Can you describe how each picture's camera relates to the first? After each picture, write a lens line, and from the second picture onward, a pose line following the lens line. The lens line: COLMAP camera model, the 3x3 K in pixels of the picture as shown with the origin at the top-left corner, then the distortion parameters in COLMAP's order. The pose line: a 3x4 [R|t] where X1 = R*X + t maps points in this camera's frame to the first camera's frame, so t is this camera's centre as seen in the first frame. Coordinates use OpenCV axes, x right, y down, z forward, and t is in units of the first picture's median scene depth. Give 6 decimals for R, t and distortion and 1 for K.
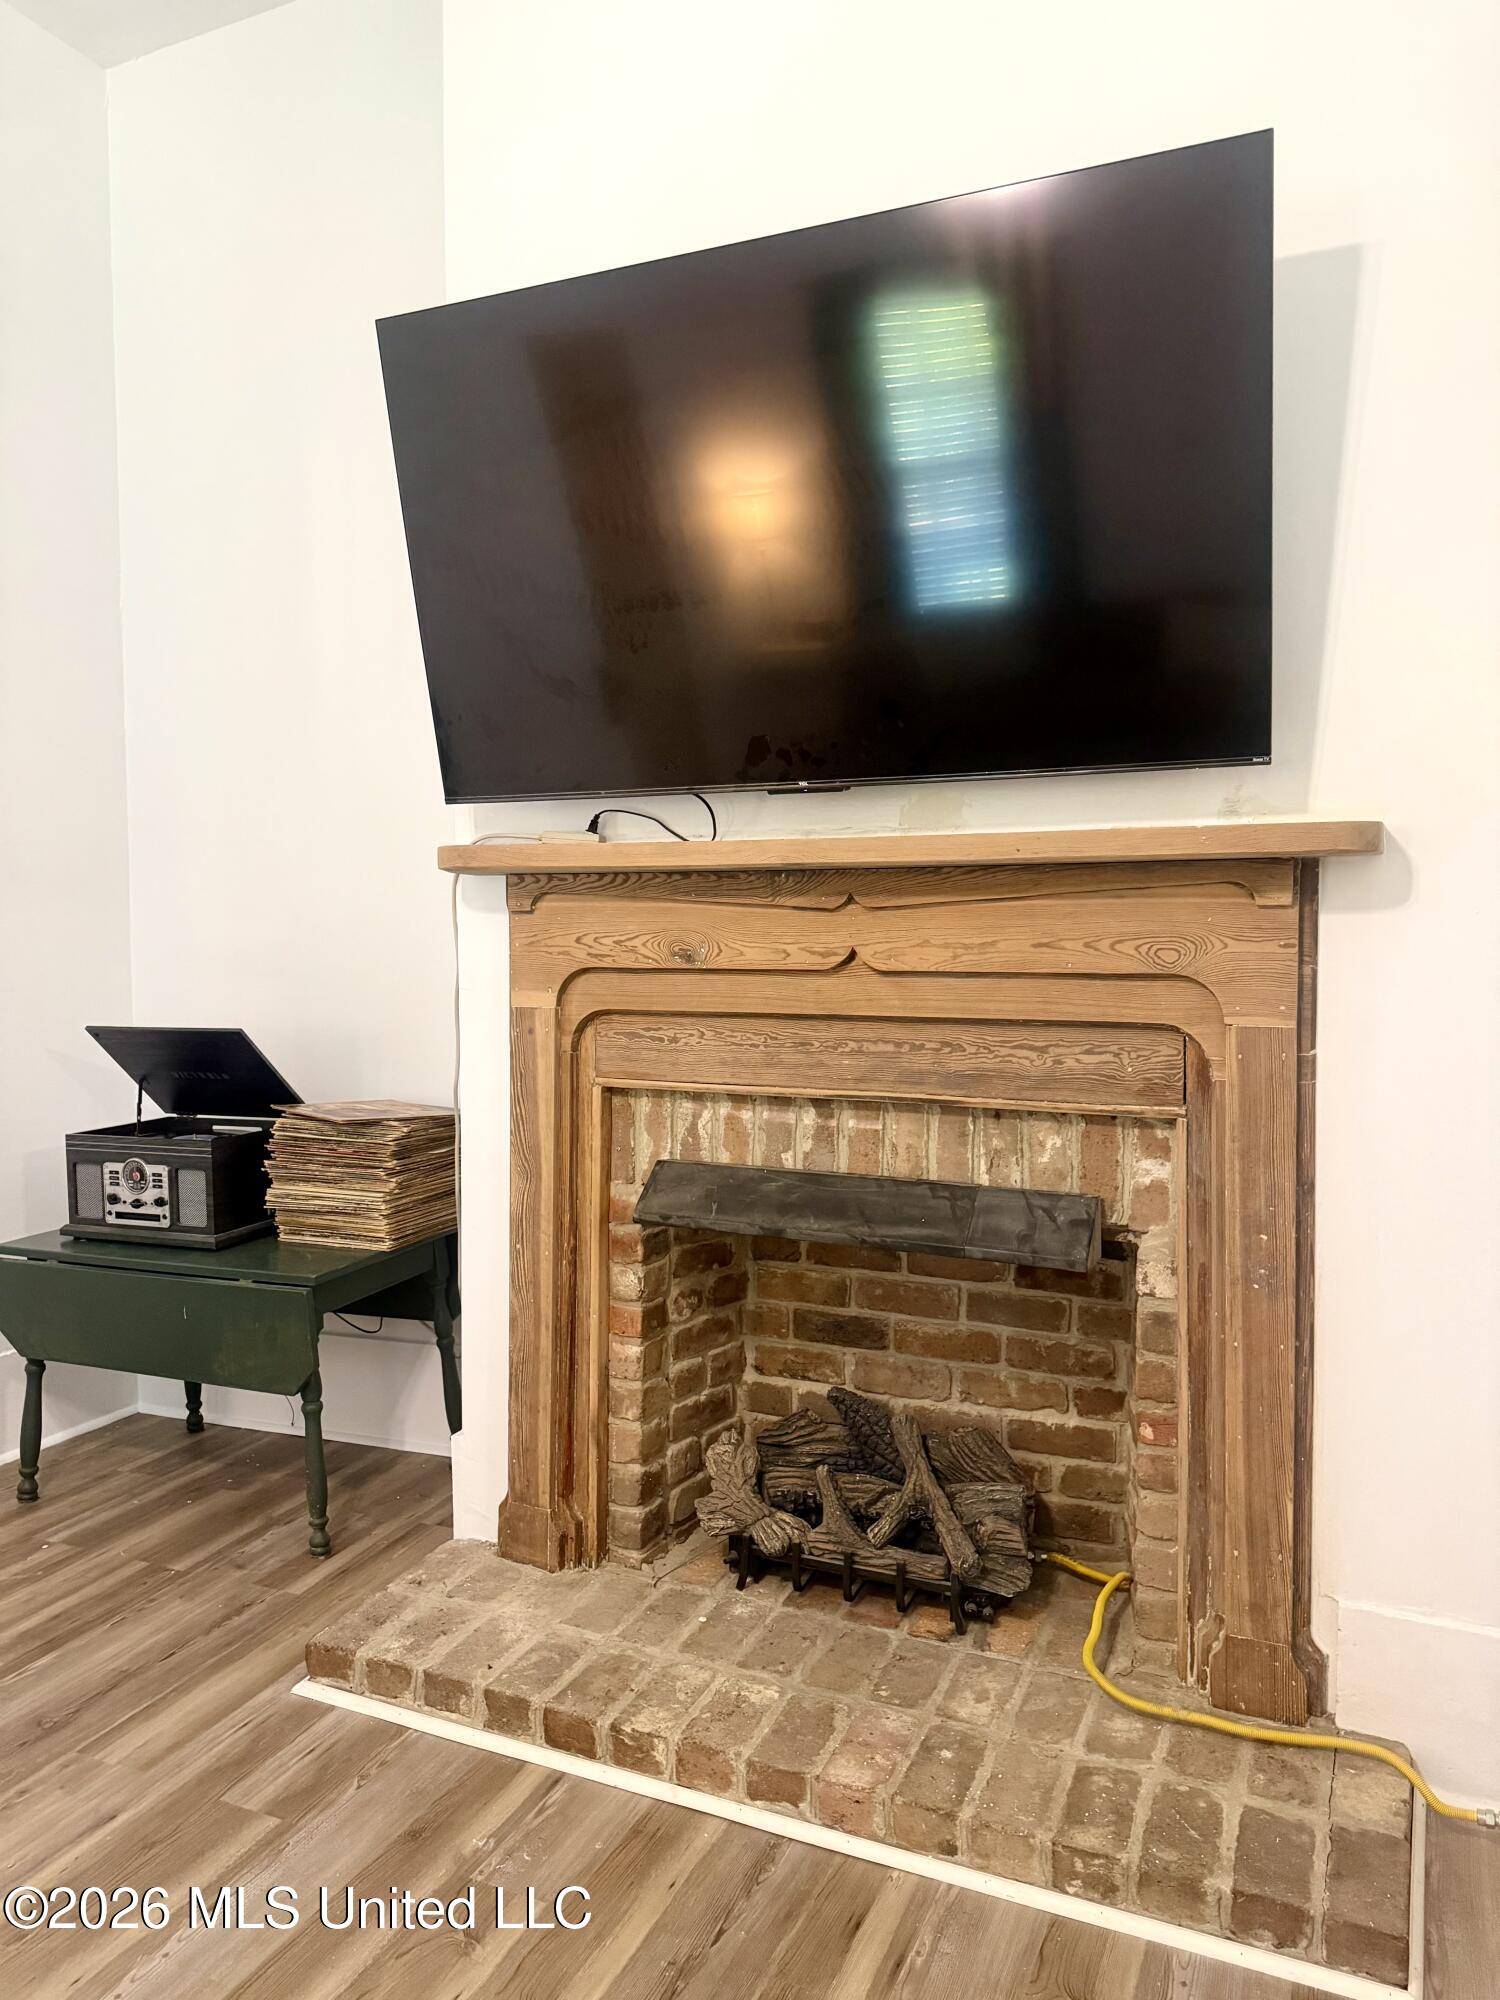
lens RADIAL K [[1426.8, 0, 750.0], [0, 1426.8, 1000.0], [0, 0, 1]] dist [0.120285, -0.184039]
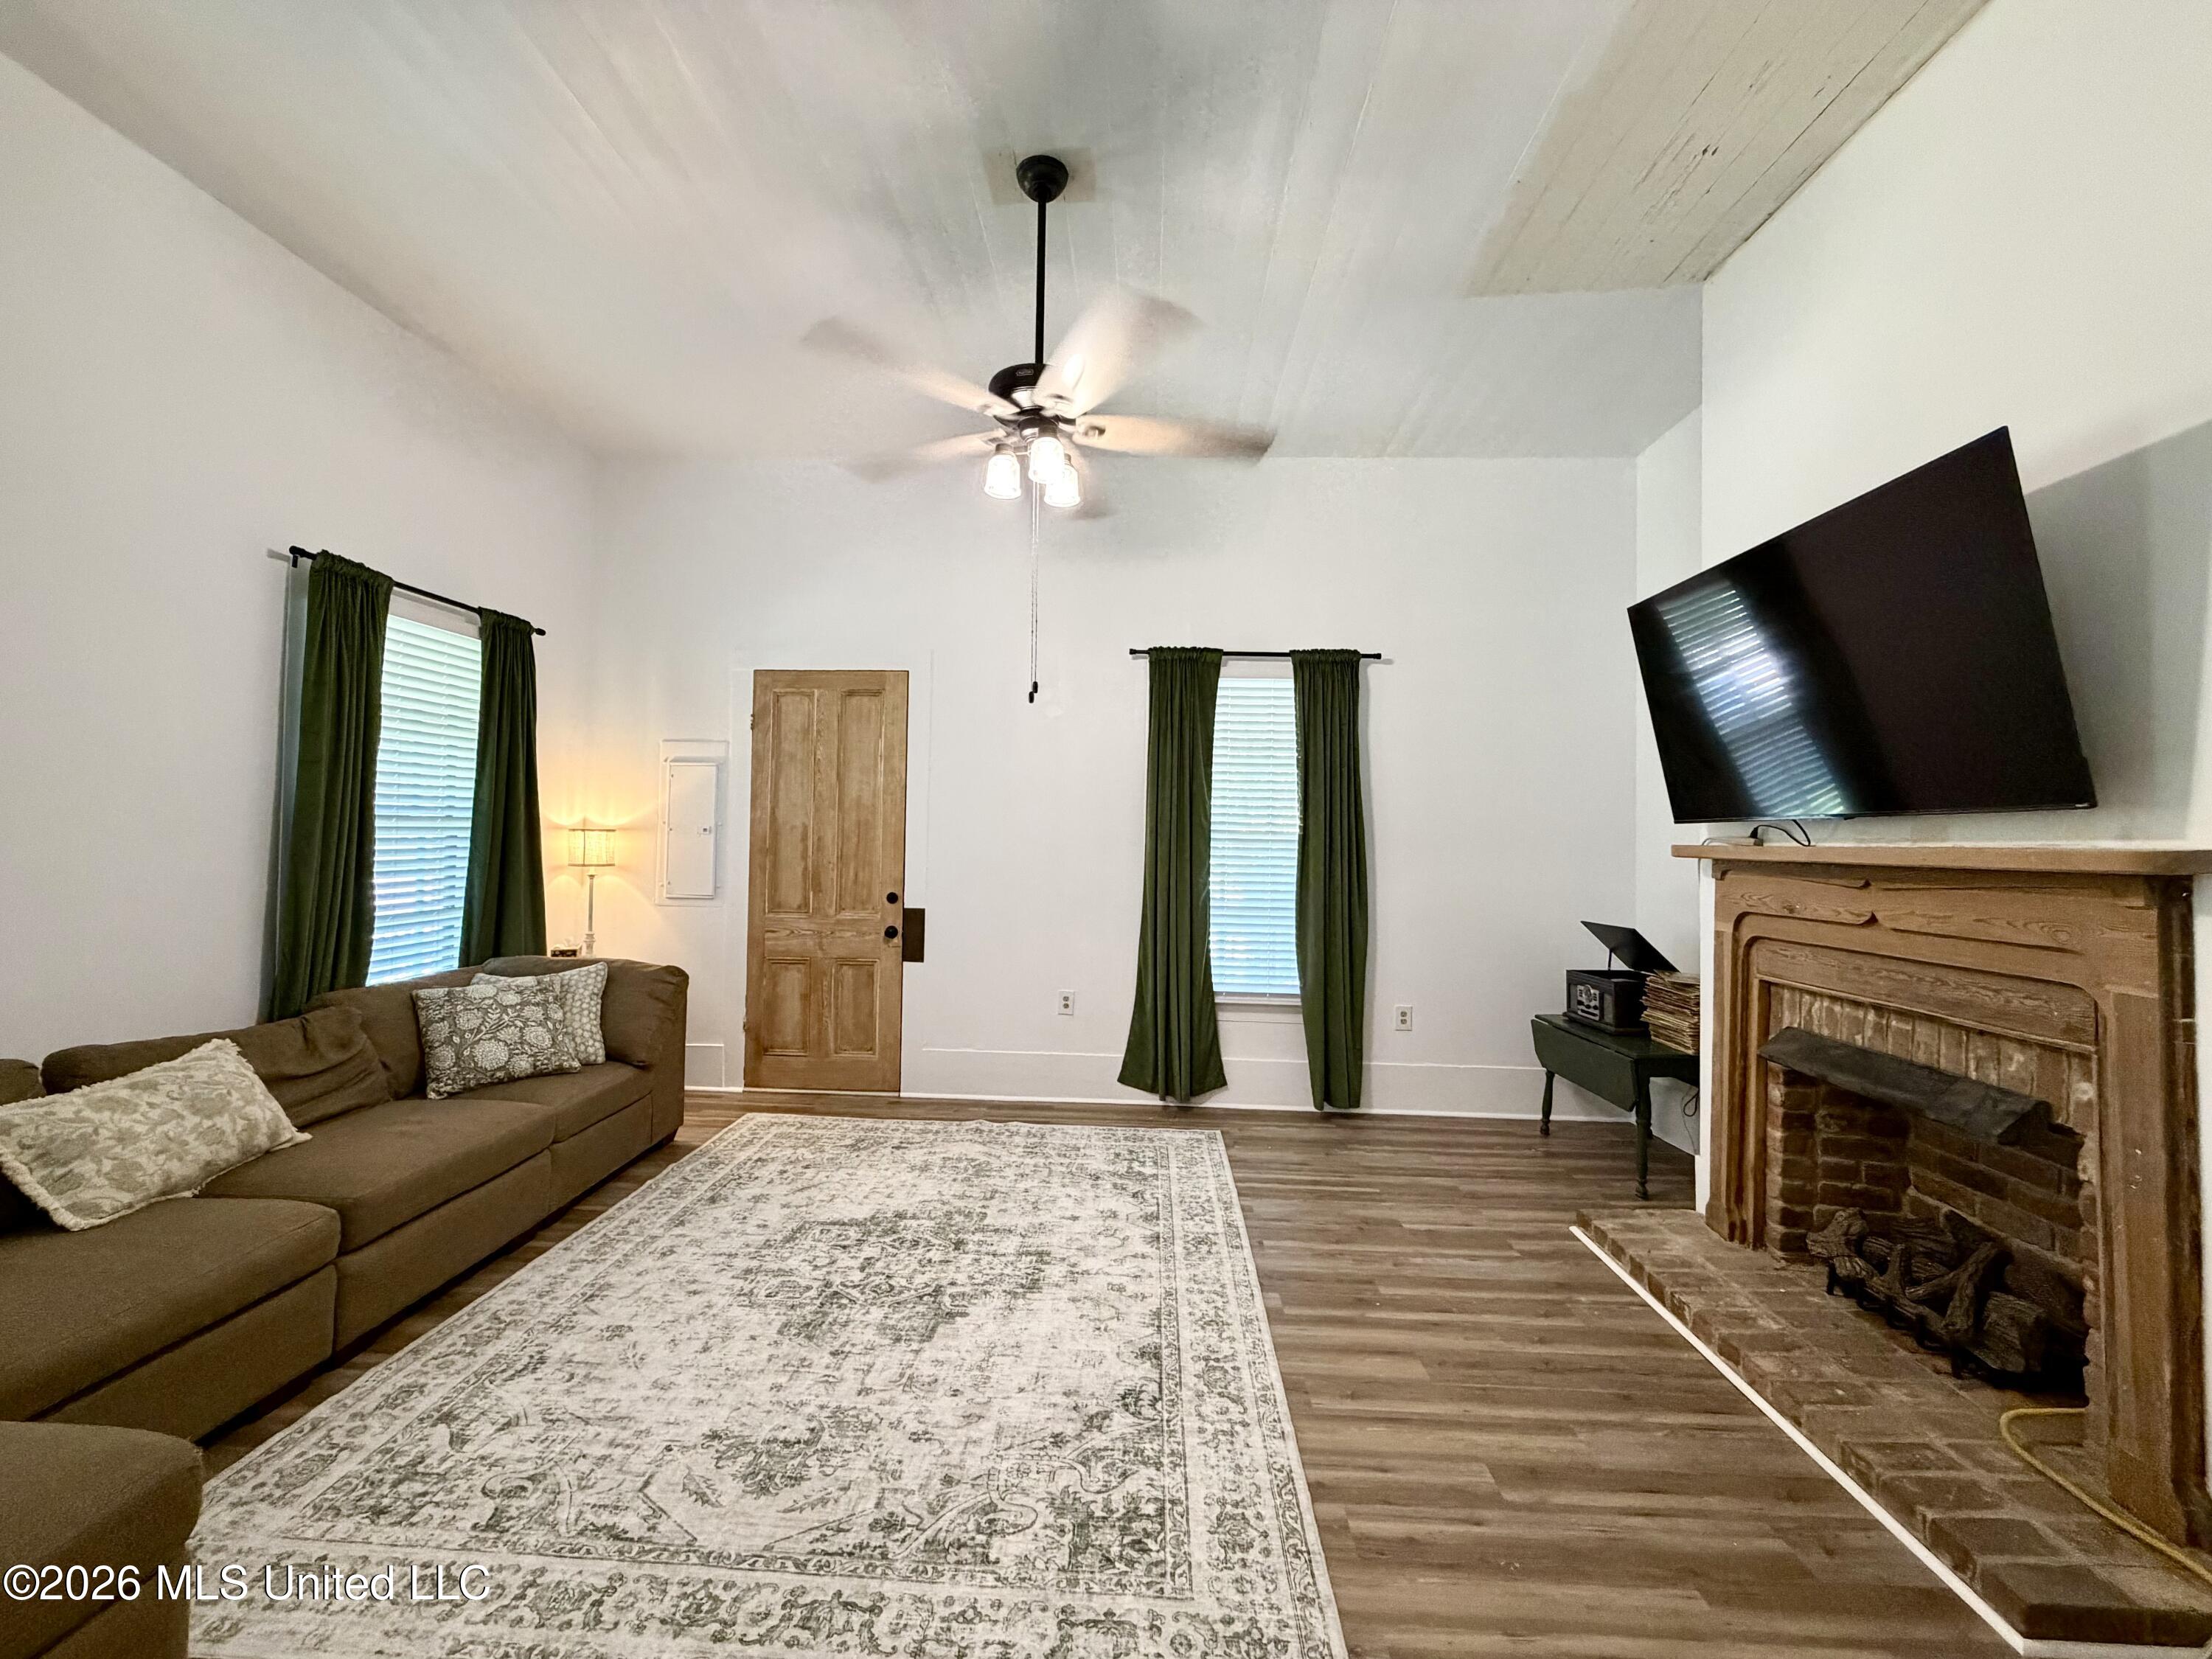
lens RADIAL K [[881.1, 0, 1106.0], [0, 881.1, 829.5], [0, 0, 1]] dist [0.000087, -0.000357]
pose [[0.370366, -0.005687, -0.928869, 0.630941], [-0.063641, 0.997476, -0.031482, -0.040385], [0.926703, 0.070774, 0.369069, -0.179974]]
